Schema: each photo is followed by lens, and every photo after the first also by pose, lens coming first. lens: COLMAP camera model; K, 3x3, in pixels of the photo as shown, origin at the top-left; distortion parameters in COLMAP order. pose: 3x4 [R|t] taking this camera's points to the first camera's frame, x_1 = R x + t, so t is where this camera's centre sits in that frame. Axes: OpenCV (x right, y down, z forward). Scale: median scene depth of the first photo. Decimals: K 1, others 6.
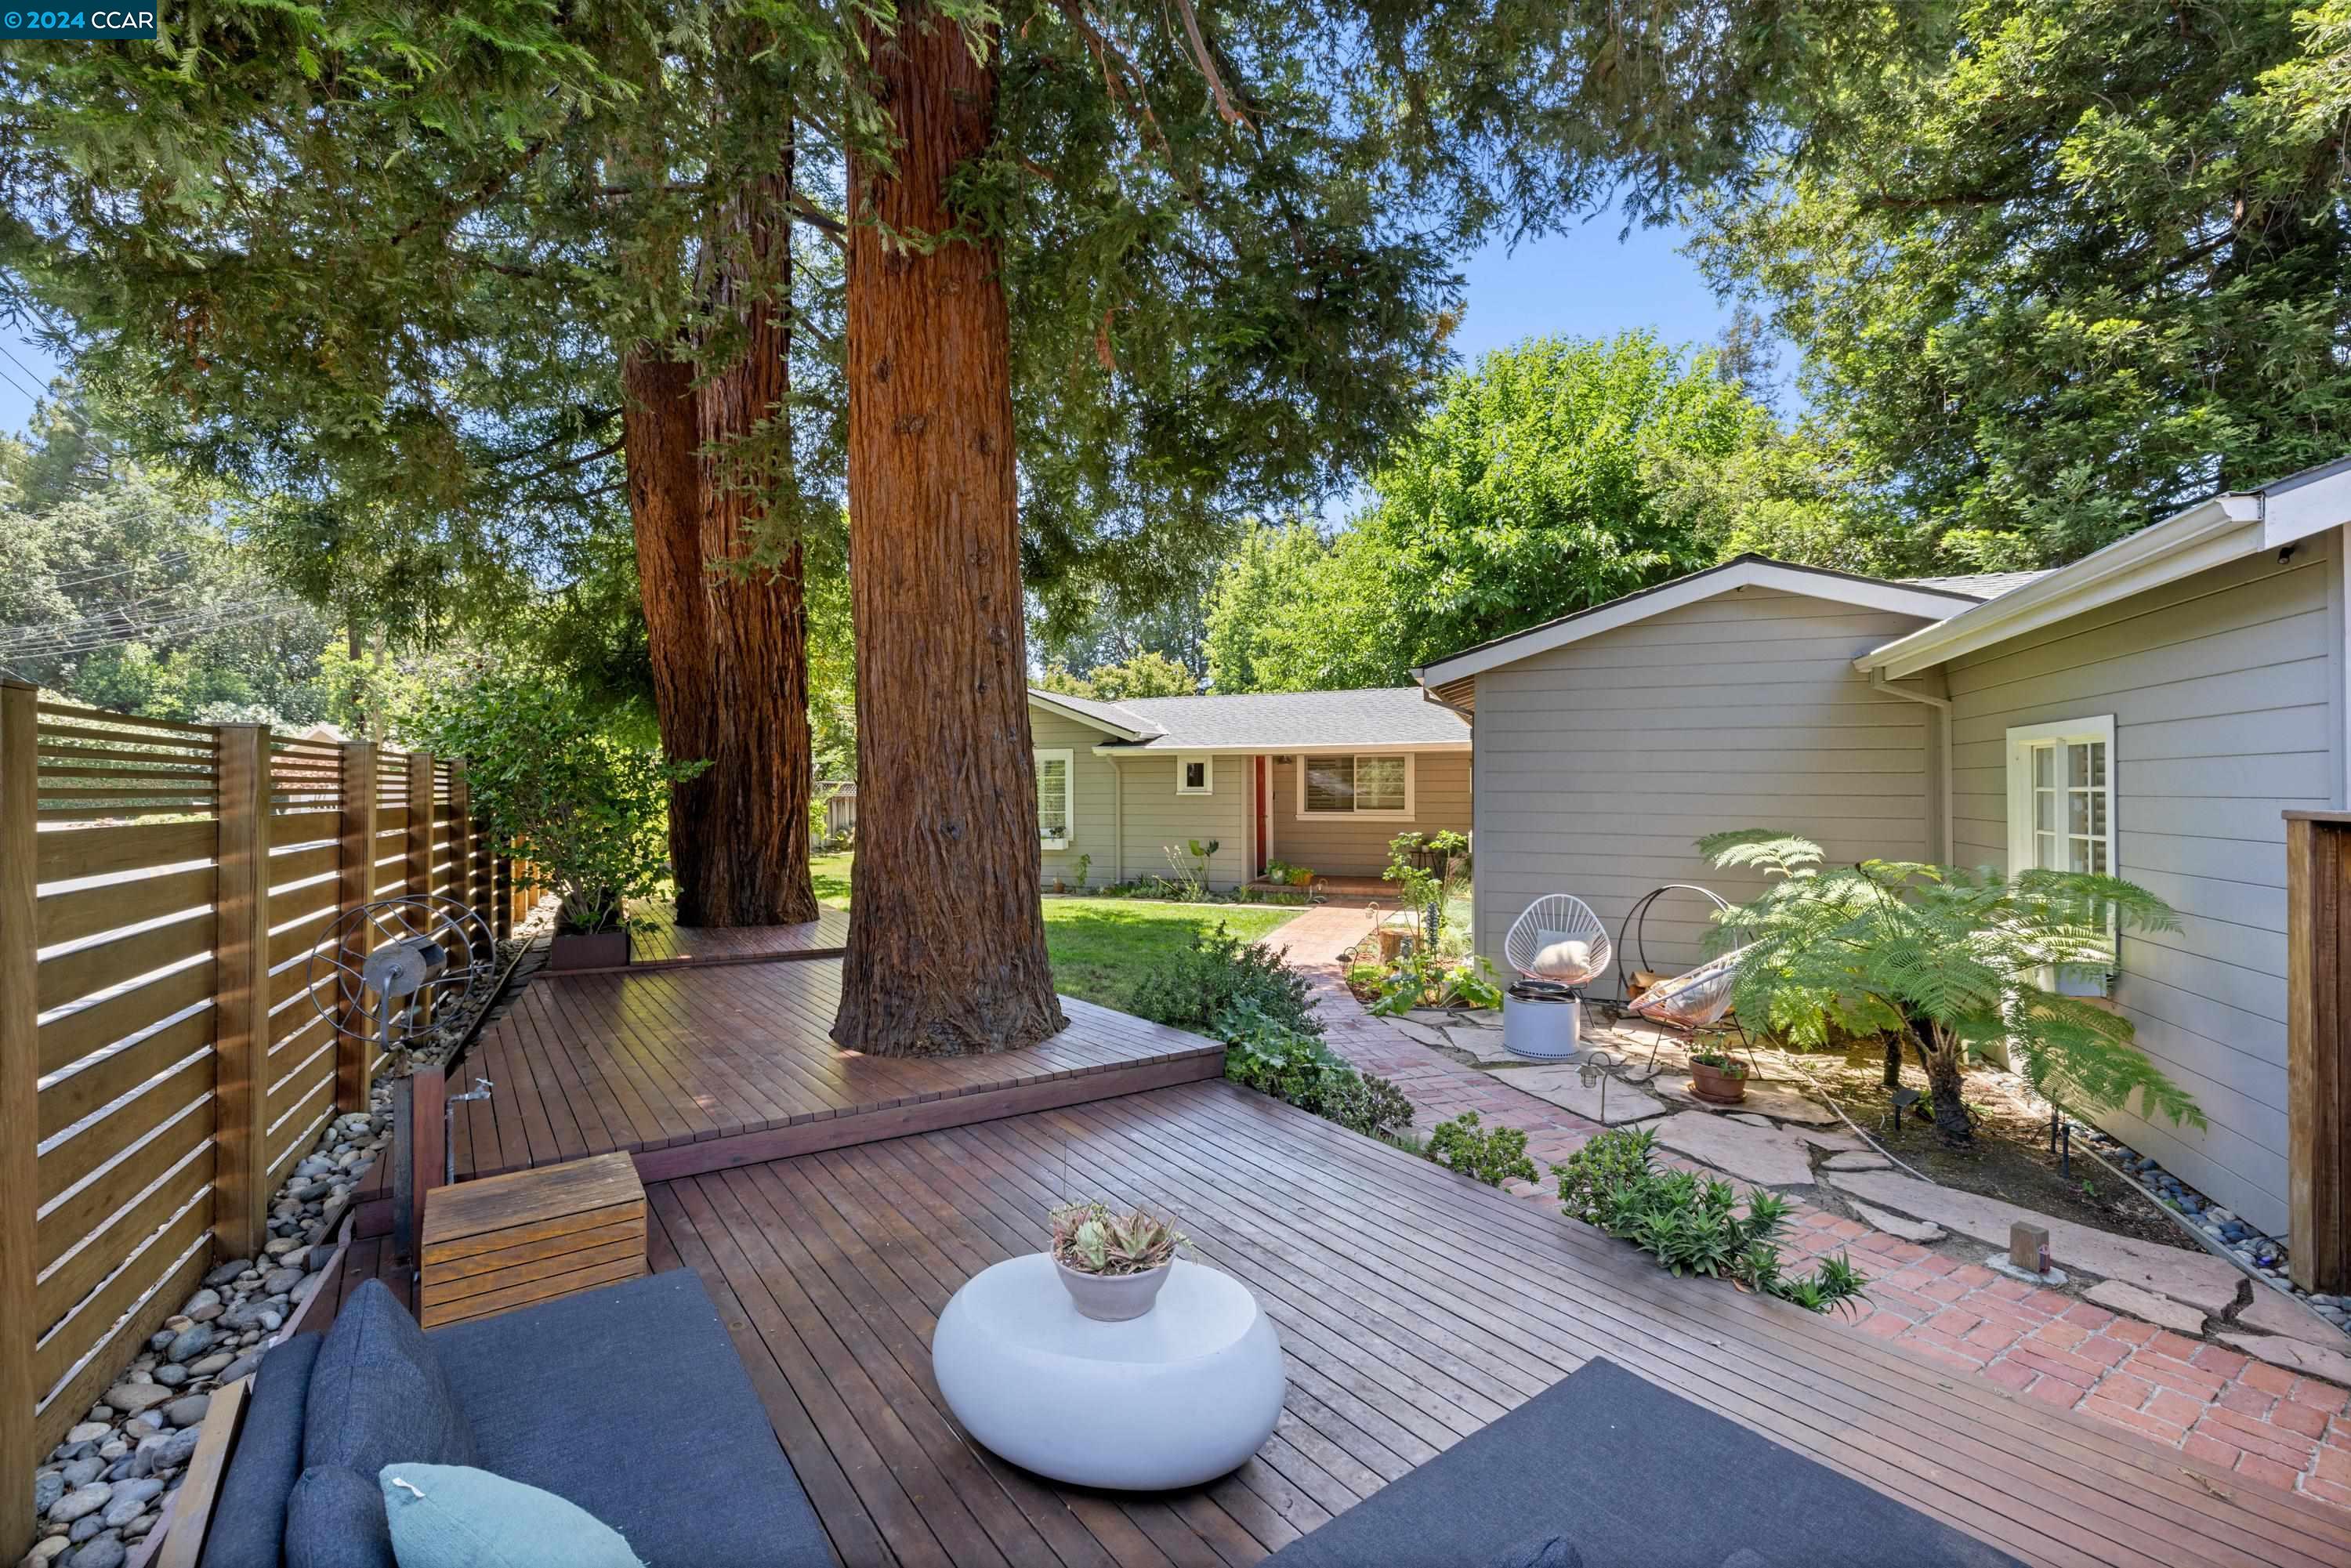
lens RADIAL K [[1003.1, 0, 1154.5], [0, 1003.1, 767.6], [0, 0, 1]] dist [0.000594, 0.000193]
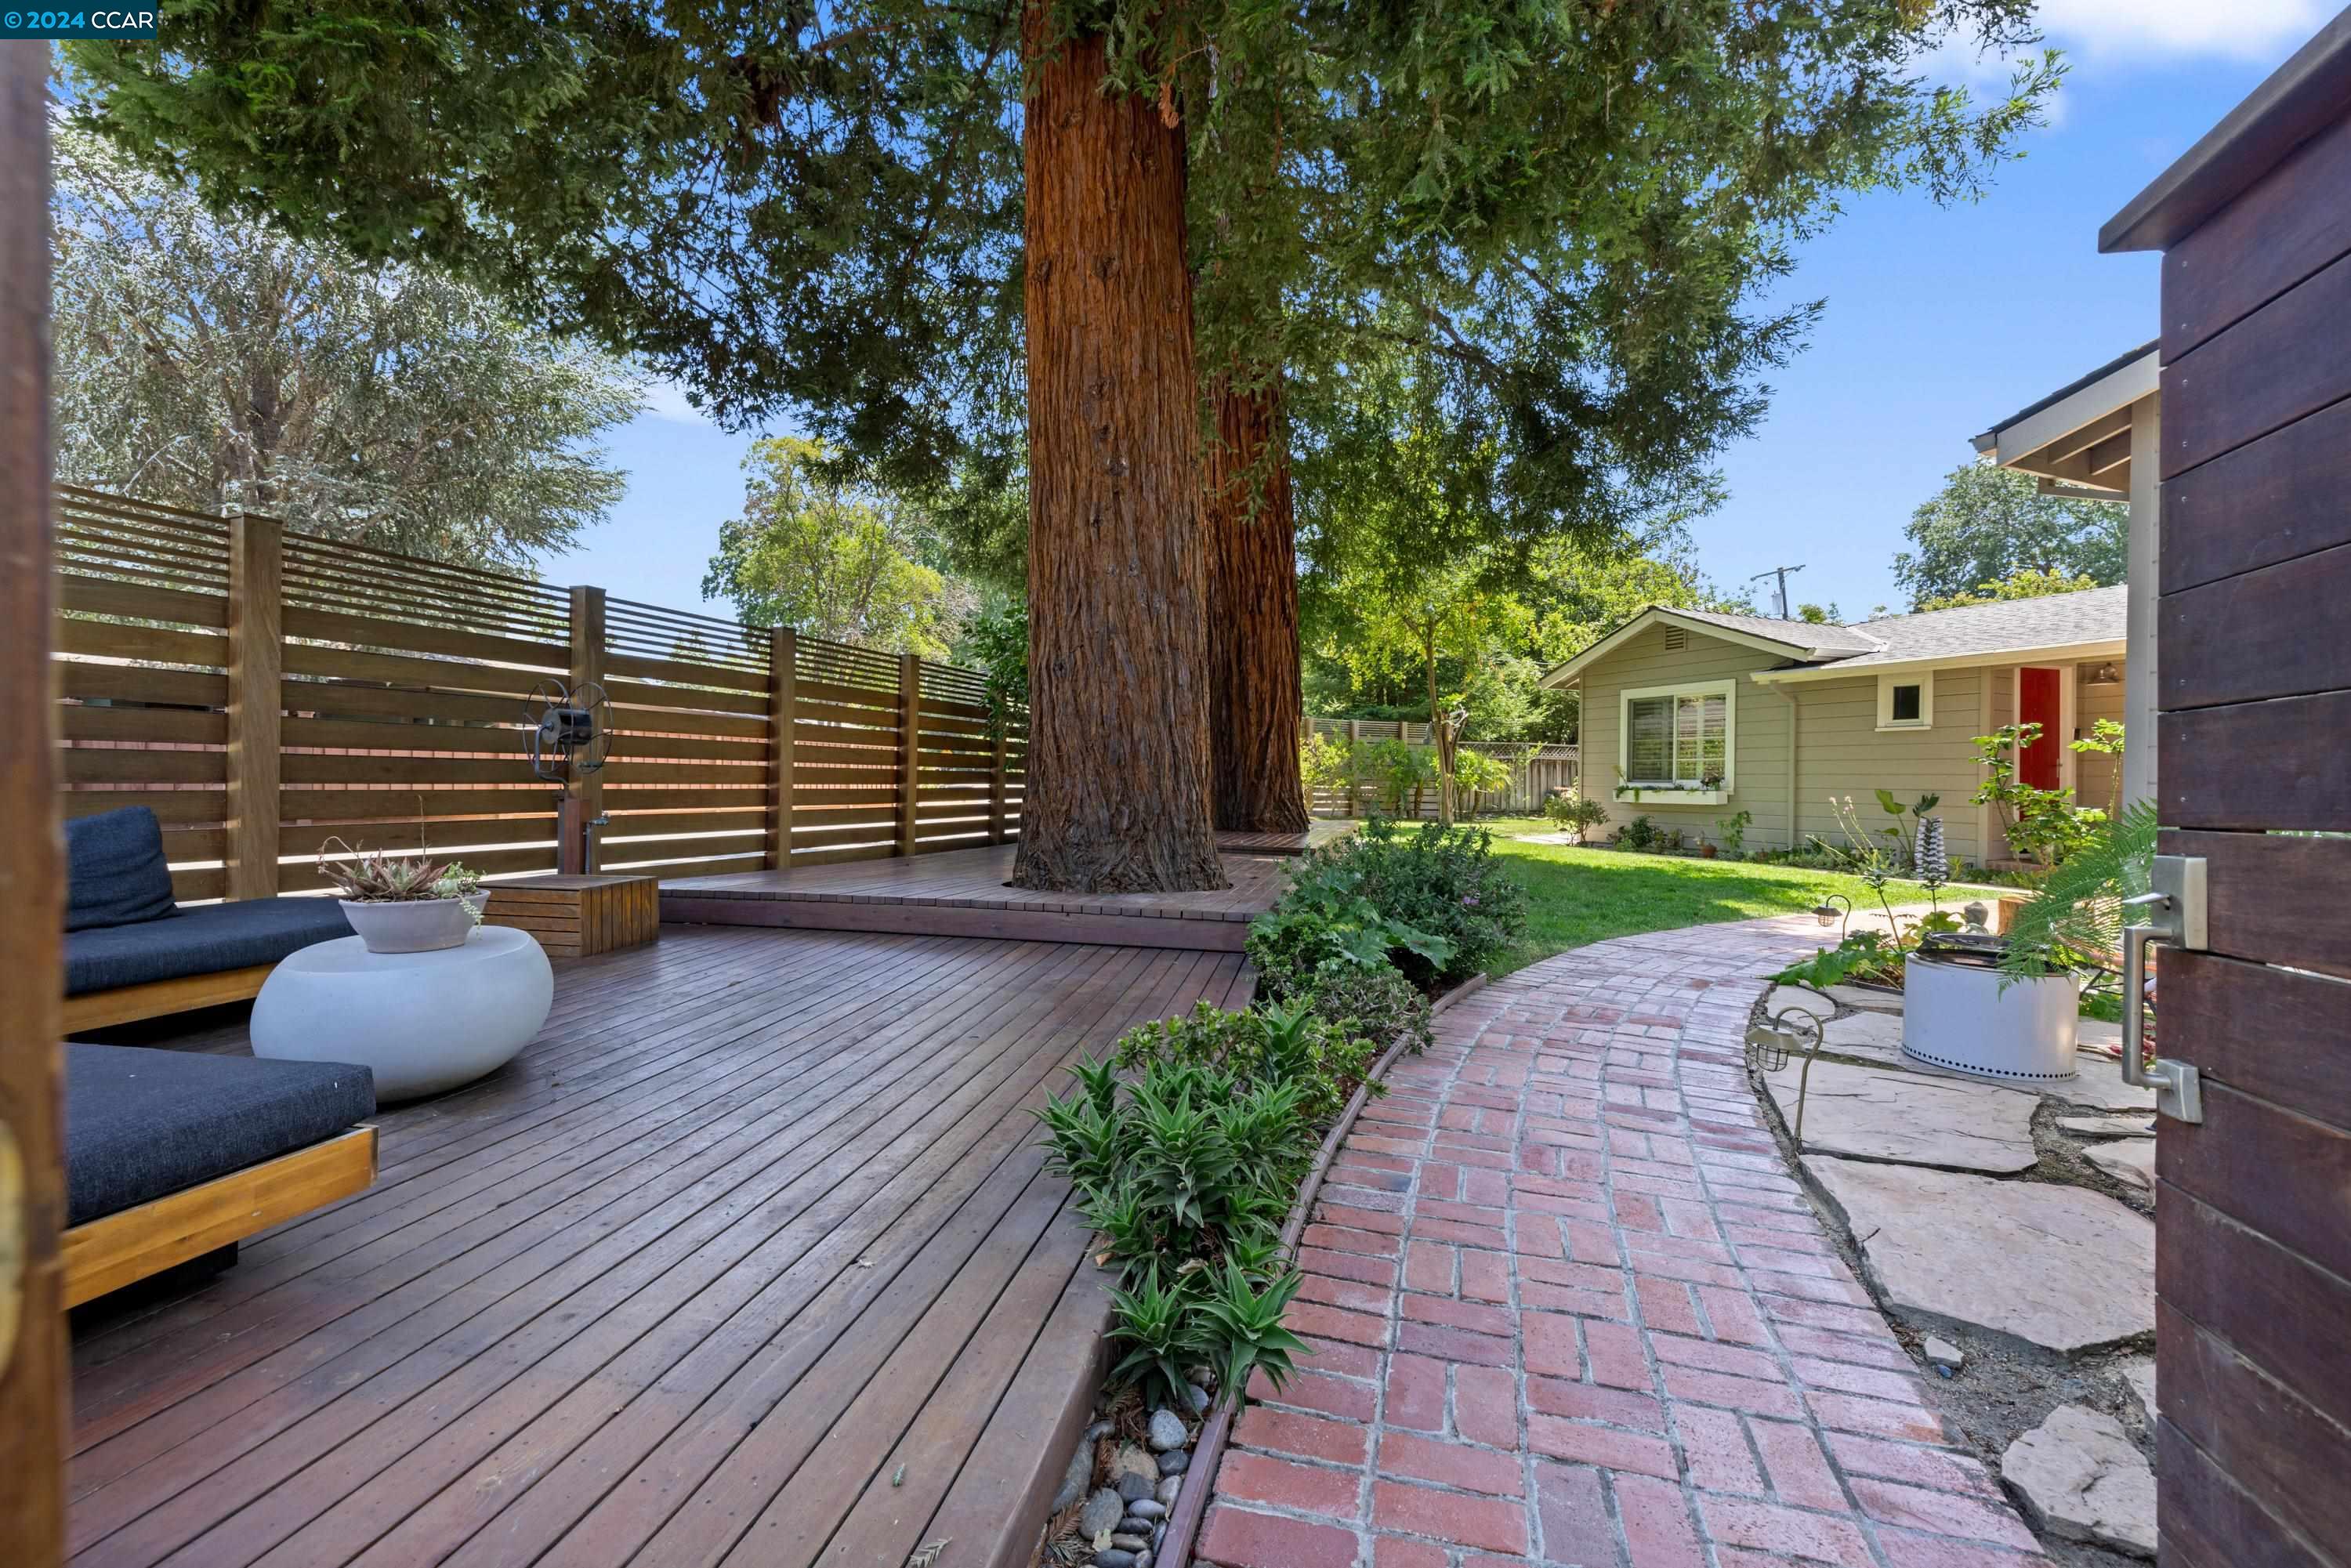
lens RADIAL K [[1003.1, 0, 1154.5], [0, 1003.1, 767.6], [0, 0, 1]] dist [0.000594, 0.000193]
pose [[0.680735, 0.008392, -0.732482, 0.312634], [-0.005379, 0.999965, 0.006458, 0.081884], [0.732510, -0.000456, 0.680756, 0.209404]]
